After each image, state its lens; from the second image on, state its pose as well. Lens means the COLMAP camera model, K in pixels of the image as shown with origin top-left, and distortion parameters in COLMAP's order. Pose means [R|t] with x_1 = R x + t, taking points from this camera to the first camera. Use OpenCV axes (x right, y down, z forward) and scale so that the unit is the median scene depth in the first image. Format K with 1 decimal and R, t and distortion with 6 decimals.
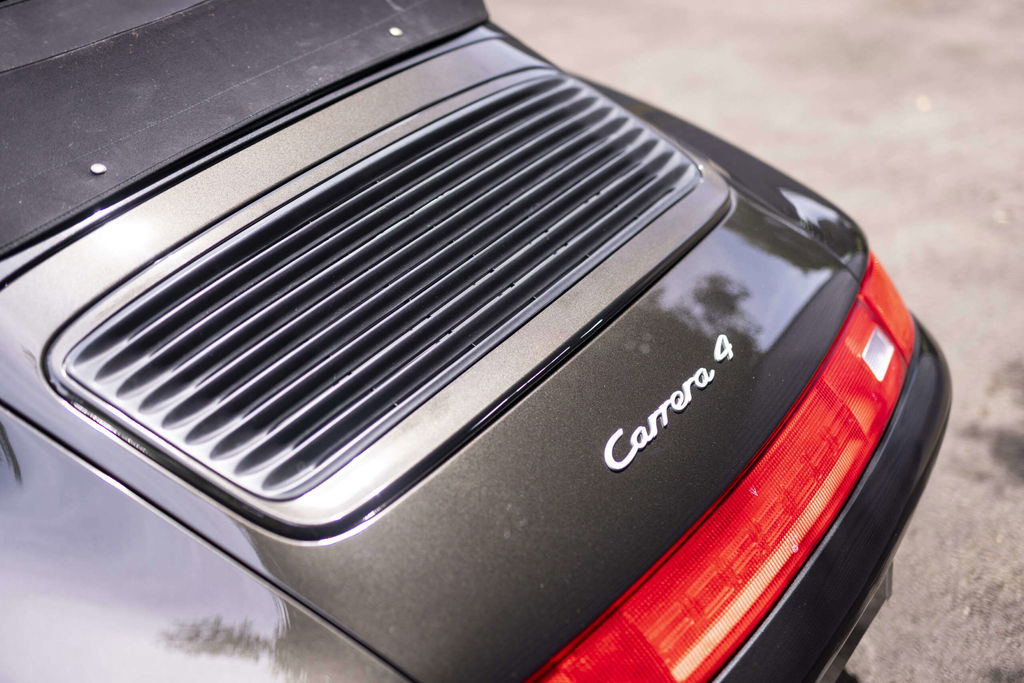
lens RADIAL K [[1509.7, 0, 512.0], [0, 1509.7, 341.5], [0, 0, 1]] dist [0.013465, -0.009783]
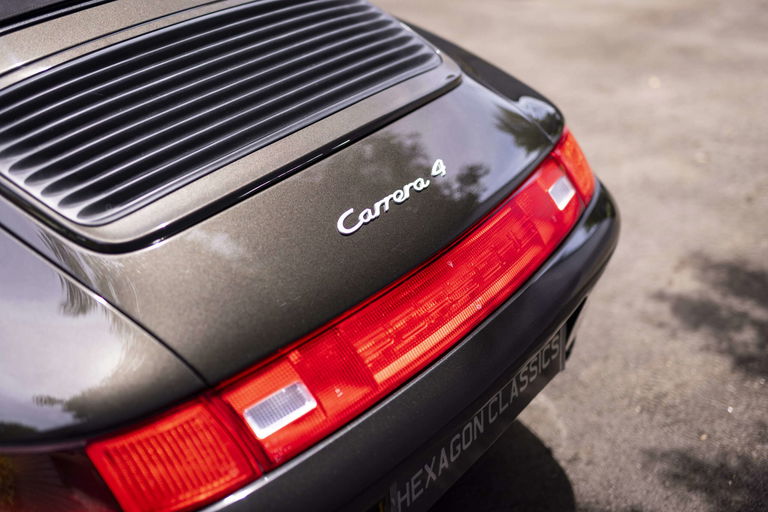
lens RADIAL K [[1132.3, 0, 384.0], [0, 1132.3, 256.0], [0, 0, 1]] dist [0.013465, -0.009783]
pose [[0.998969, 0.045408, 0.000106, 0.083414], [-0.045371, 0.998241, -0.038155, 0.113098], [-0.001838, 0.038110, 0.999272, -0.028713]]
